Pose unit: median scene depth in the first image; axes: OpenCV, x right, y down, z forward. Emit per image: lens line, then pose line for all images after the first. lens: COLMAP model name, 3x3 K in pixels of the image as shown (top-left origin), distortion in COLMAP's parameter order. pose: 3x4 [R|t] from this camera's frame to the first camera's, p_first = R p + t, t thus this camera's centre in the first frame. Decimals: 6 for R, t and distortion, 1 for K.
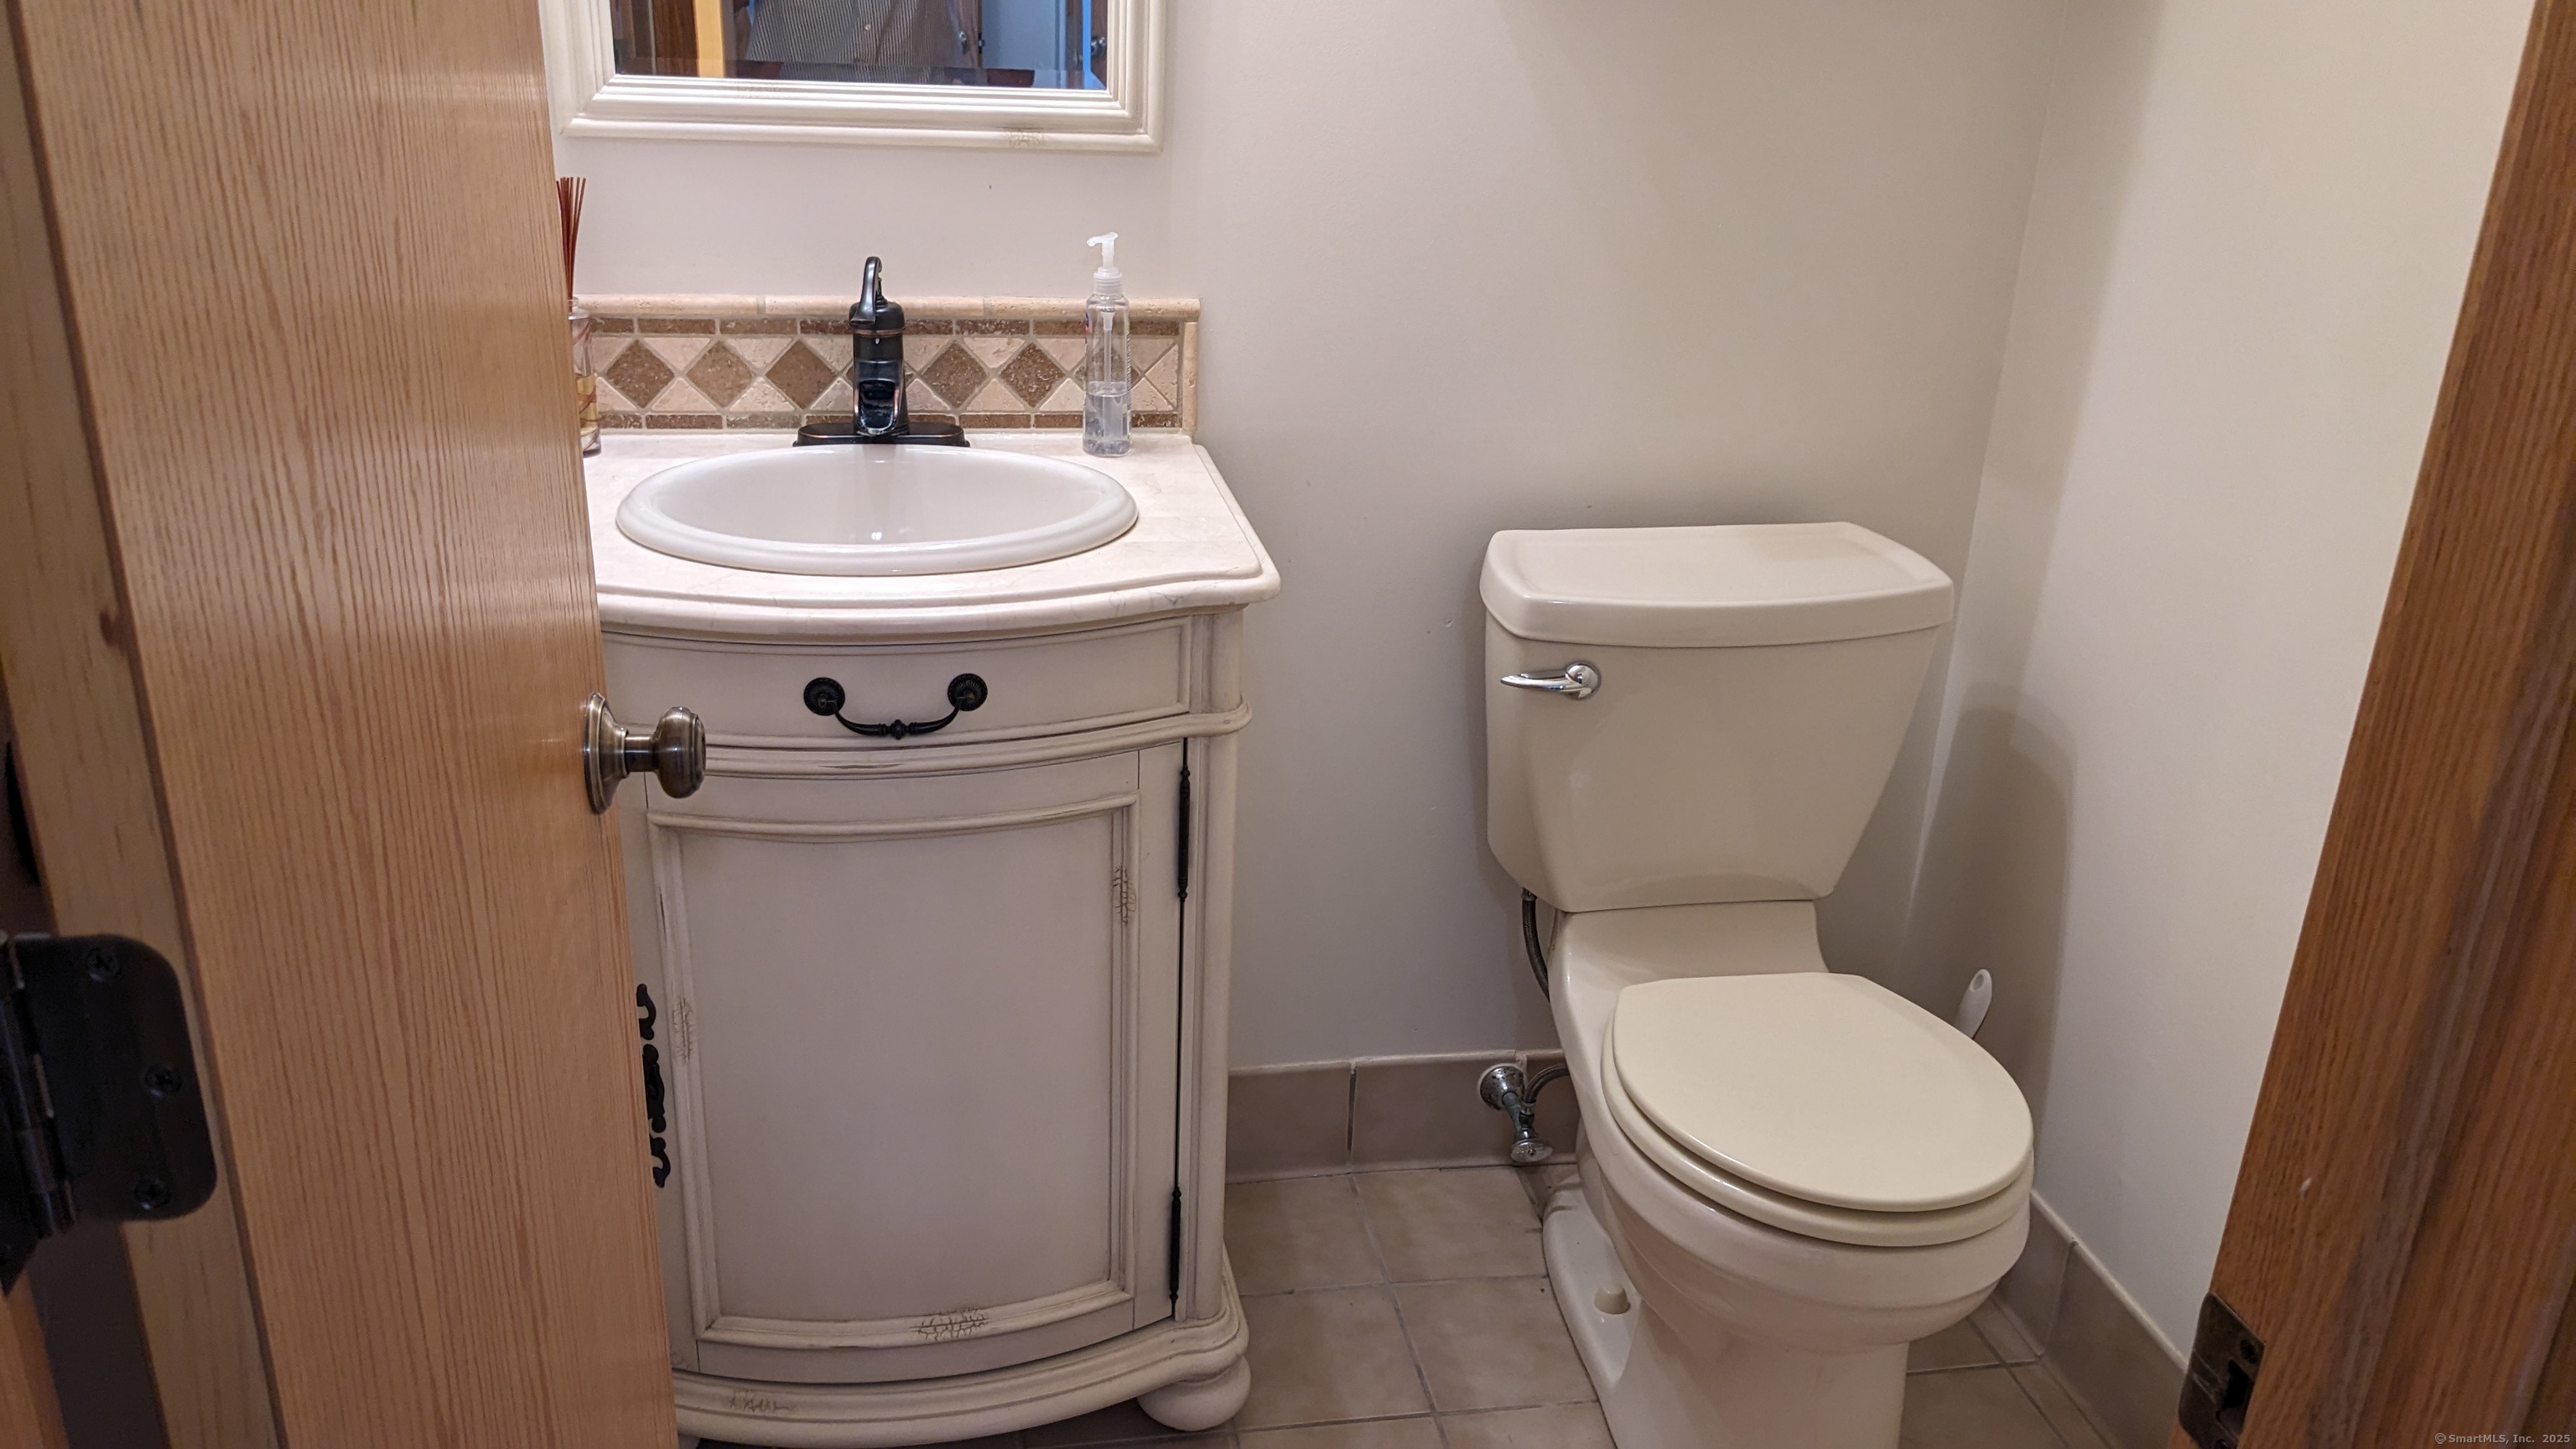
lens RADIAL K [[2061.3, 0, 1284.0], [0, 2061.3, 765.0], [0, 0, 1]] dist [0.082314, -0.150390]
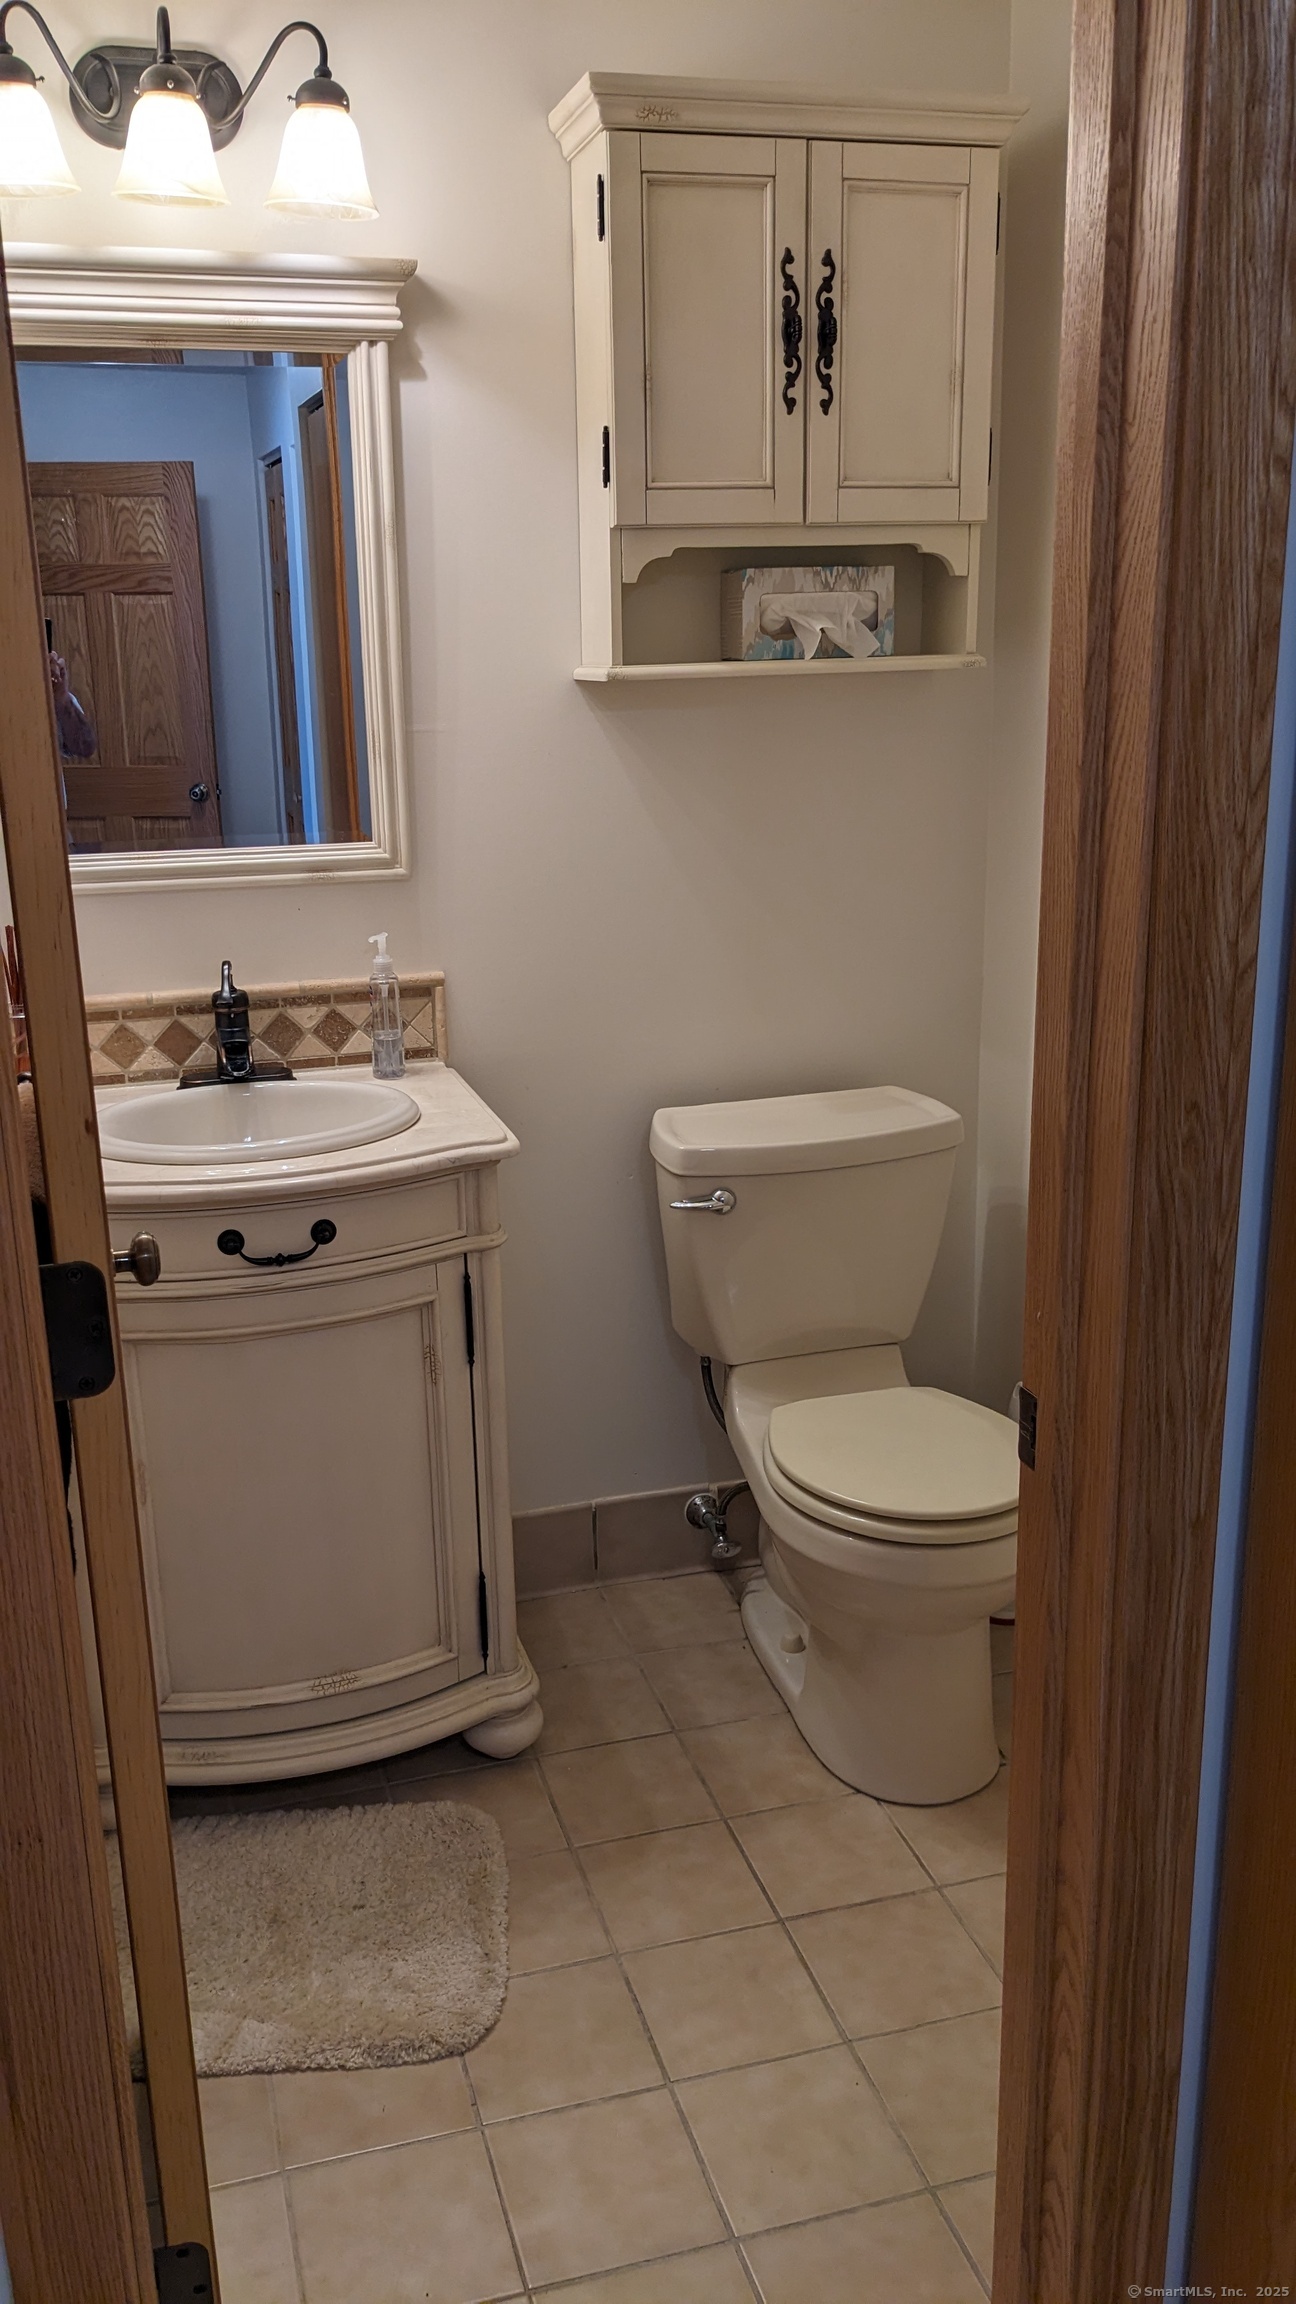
lens RADIAL K [[1843.7, 0, 648.0], [0, 1843.7, 1152.0], [0, 0, 1]] dist [0.082314, -0.150390]
pose [[0.991777, -0.088046, 0.092873, -0.030476], [0.098652, 0.988269, -0.116585, 0.074660], [-0.081519, 0.124788, 0.988829, -0.317779]]
